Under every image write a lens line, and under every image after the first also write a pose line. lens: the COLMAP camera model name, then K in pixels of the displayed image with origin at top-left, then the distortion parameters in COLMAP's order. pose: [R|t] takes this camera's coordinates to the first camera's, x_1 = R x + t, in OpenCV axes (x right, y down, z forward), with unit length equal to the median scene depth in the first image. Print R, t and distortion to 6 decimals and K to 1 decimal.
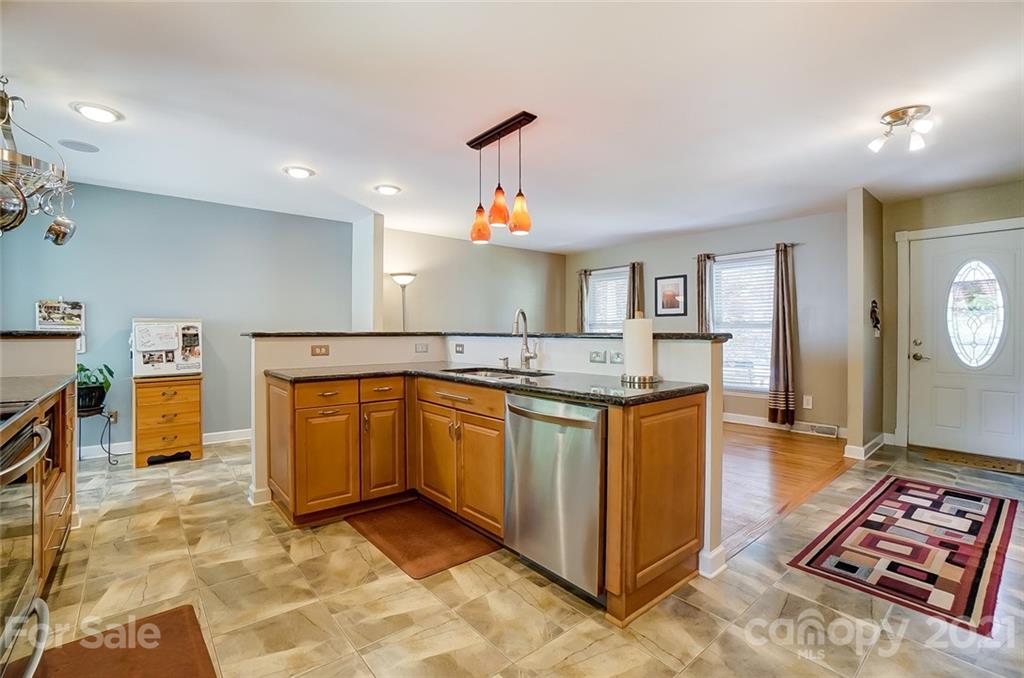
lens RADIAL K [[457.6, 0, 505.8], [0, 457.6, 332.3], [0, 0, 1]] dist [-0.049940, 0.012922]
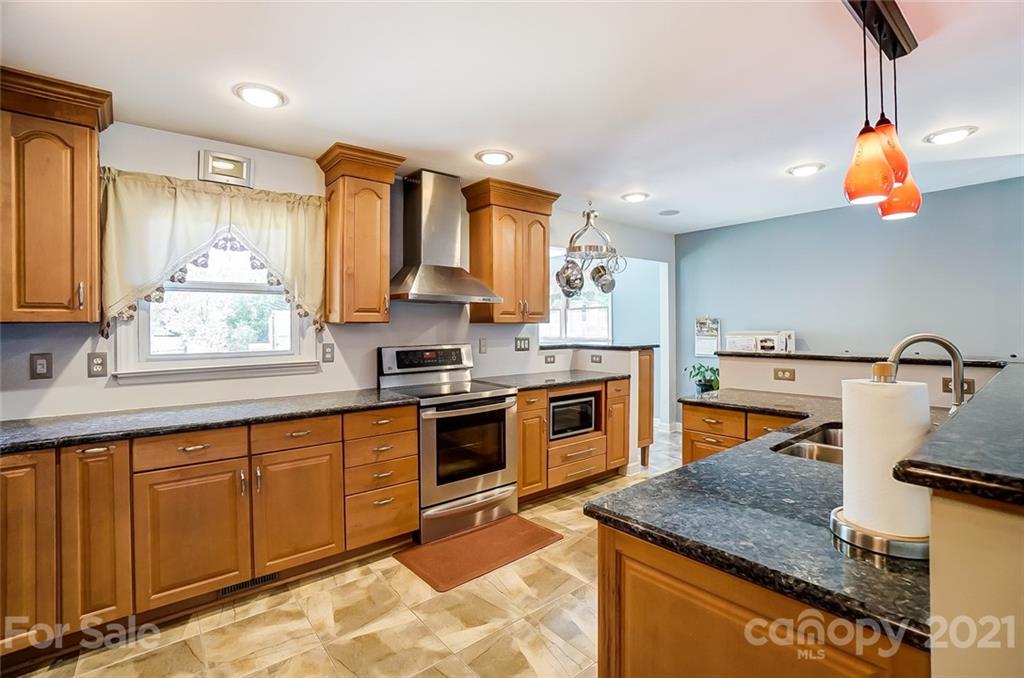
lens RADIAL K [[457.6, 0, 507.3], [0, 457.6, 320.8], [0, 0, 1]] dist [-0.049940, 0.012922]
pose [[-0.023162, -0.015069, -0.999618, 0.299714], [0.006085, 0.999866, -0.015214, -0.033691], [0.999713, -0.006435, -0.023067, 0.302656]]
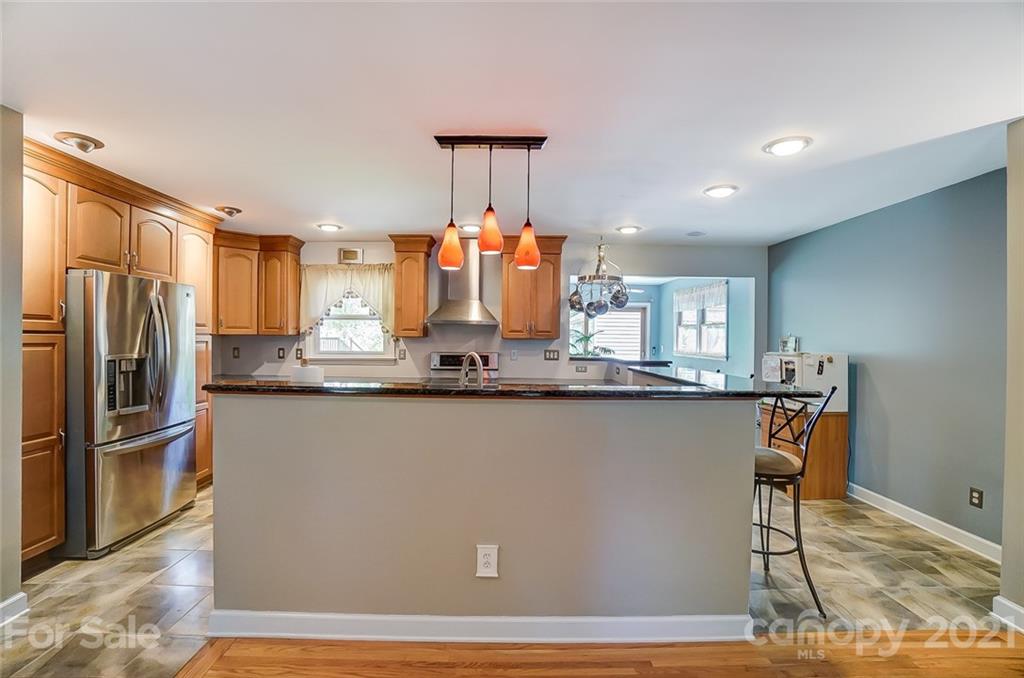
lens RADIAL K [[457.6, 0, 499.8], [0, 457.6, 334.8], [0, 0, 1]] dist [-0.049940, 0.012922]
pose [[-0.647042, -0.011690, -0.762365, 0.344677], [-0.013859, 0.999898, -0.003570, -0.044555], [0.762328, 0.008256, -0.647138, 0.872814]]
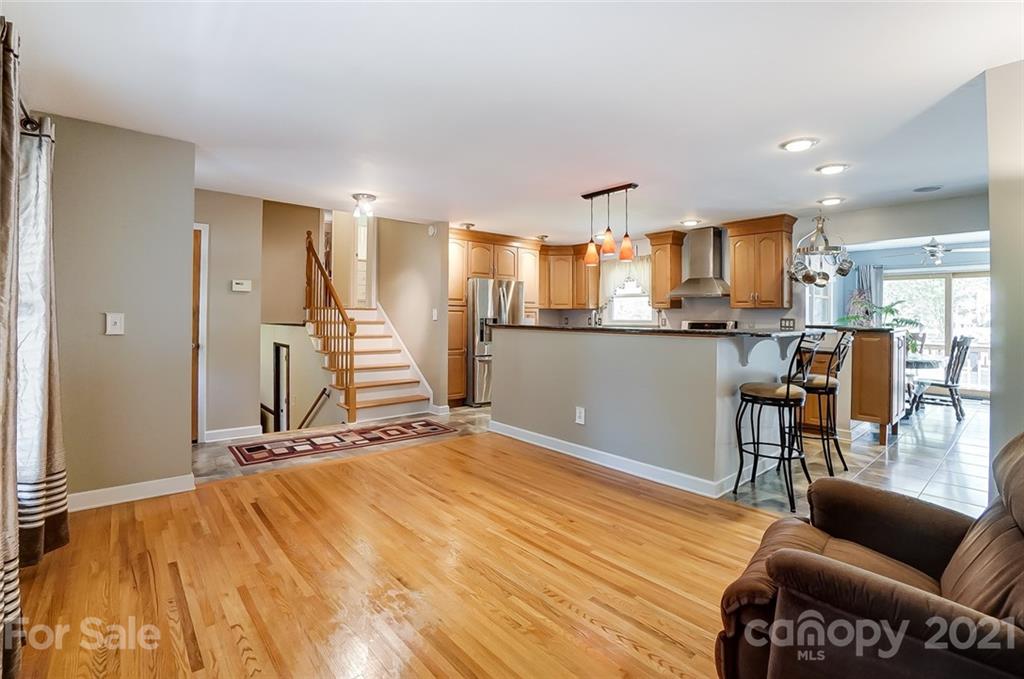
lens RADIAL K [[457.6, 0, 500.9], [0, 457.6, 311.1], [0, 0, 1]] dist [-0.049940, 0.012922]
pose [[-0.999957, -0.008232, 0.004240, 0.184234], [-0.008256, 0.999950, -0.005701, -0.022390], [-0.004193, -0.005736, -0.999975, 1.384401]]
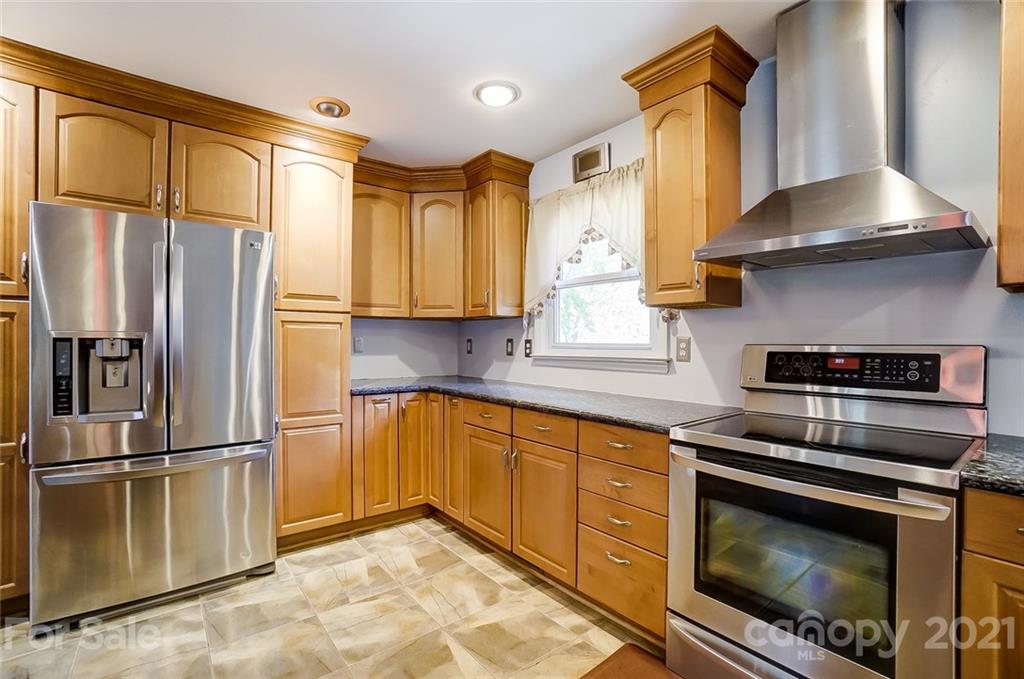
lens RADIAL K [[457.6, 0, 508.6], [0, 457.6, 343.1], [0, 0, 1]] dist [-0.049940, 0.012922]
pose [[-0.999502, -0.007645, 0.030601, -0.127458], [-0.007416, 0.999944, 0.007612, -0.010658], [-0.030657, 0.007381, -0.999503, 0.504167]]
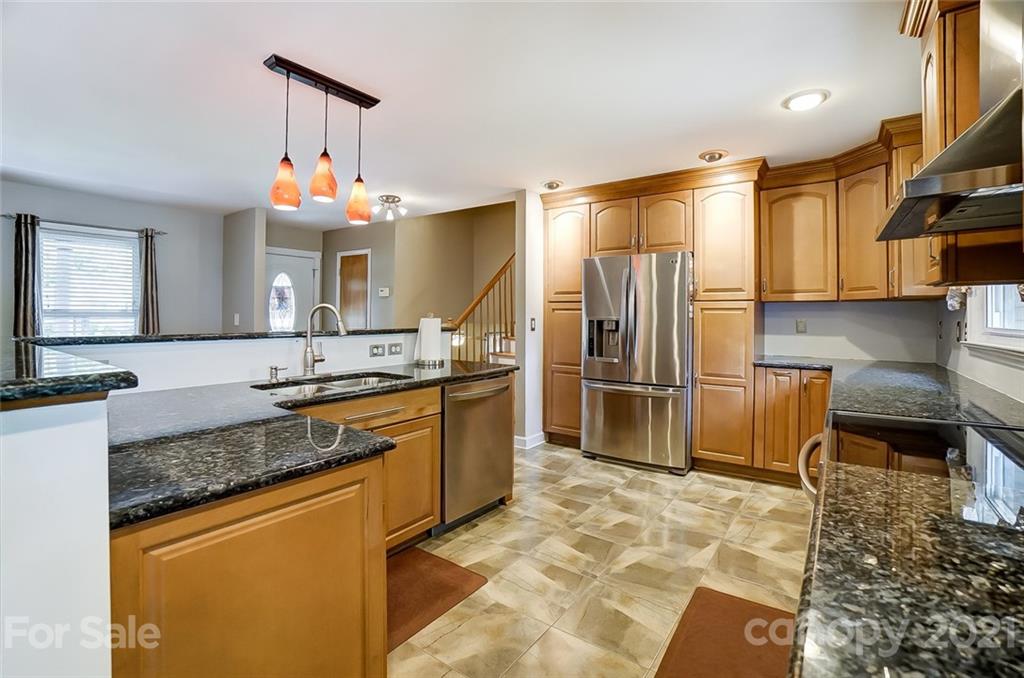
lens RADIAL K [[457.6, 0, 508.5], [0, 457.6, 309.6], [0, 0, 1]] dist [-0.049940, 0.012922]
pose [[-0.240685, 0.009698, 0.970555, -0.483330], [-0.003247, 0.999936, -0.010796, -0.018459], [-0.970598, -0.005750, -0.240638, 0.487010]]
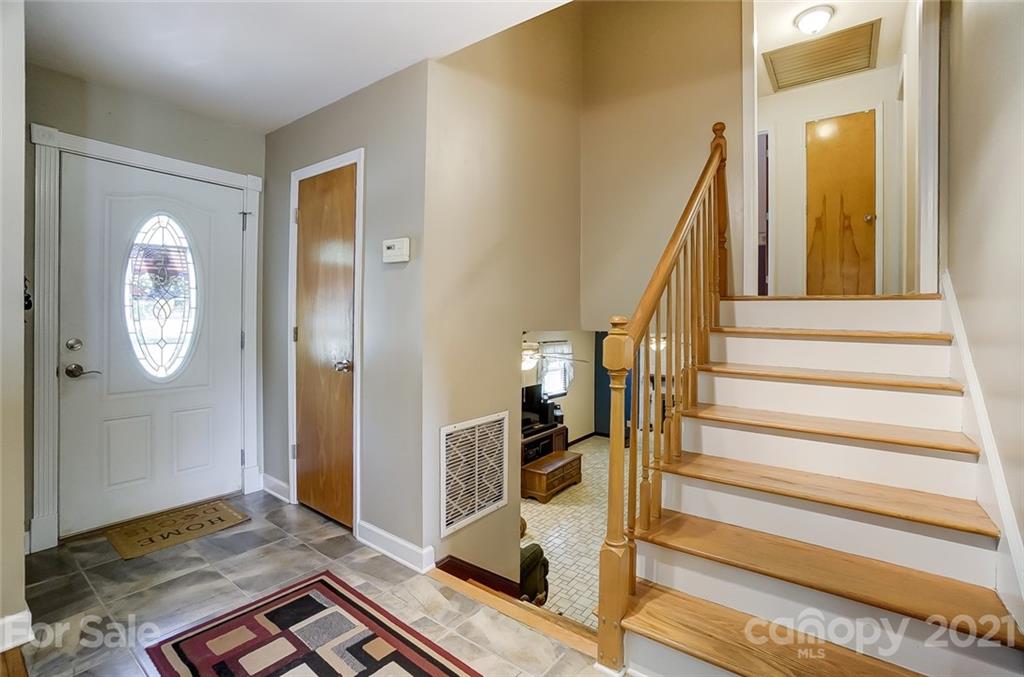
lens RADIAL K [[457.6, 0, 513.8], [0, 457.6, 321.9], [0, 0, 1]] dist [-0.049940, 0.012922]
pose [[-0.229755, -0.007917, 0.973216, 0.239081], [-0.006776, 0.999956, 0.006535, -0.009295], [-0.973225, -0.005093, -0.229798, 0.505218]]
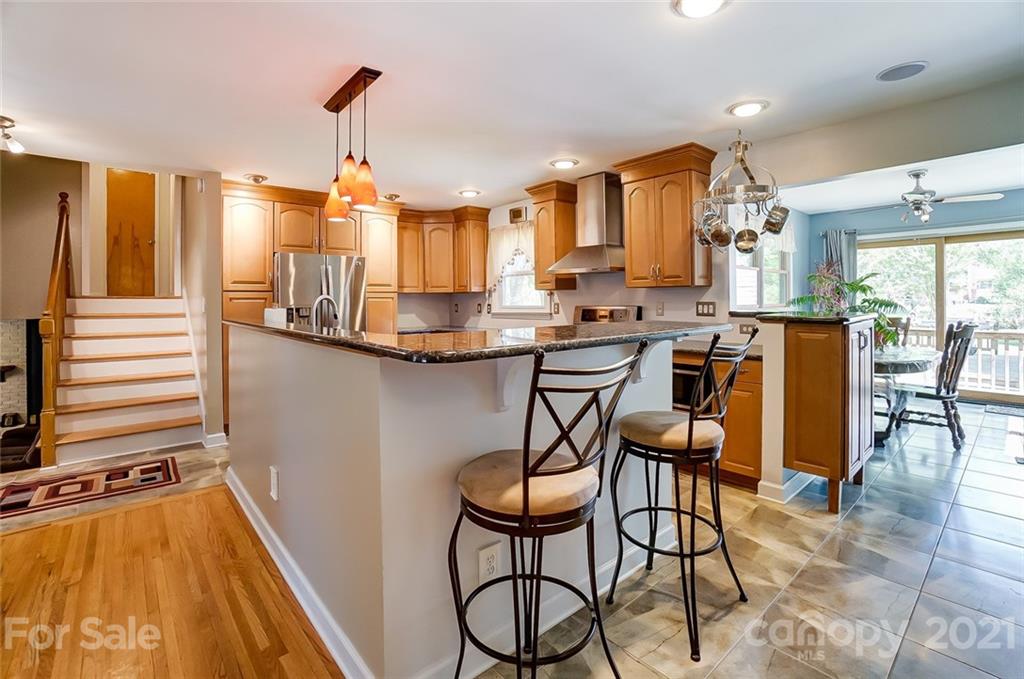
lens RADIAL K [[457.6, 0, 508.7], [0, 457.6, 297.9], [0, 0, 1]] dist [-0.049940, 0.012922]
pose [[-0.999851, 0.008626, -0.014983, -0.167403], [0.008626, 0.999963, 0.000108, -0.025462], [0.014983, -0.000022, -0.999888, 1.034901]]
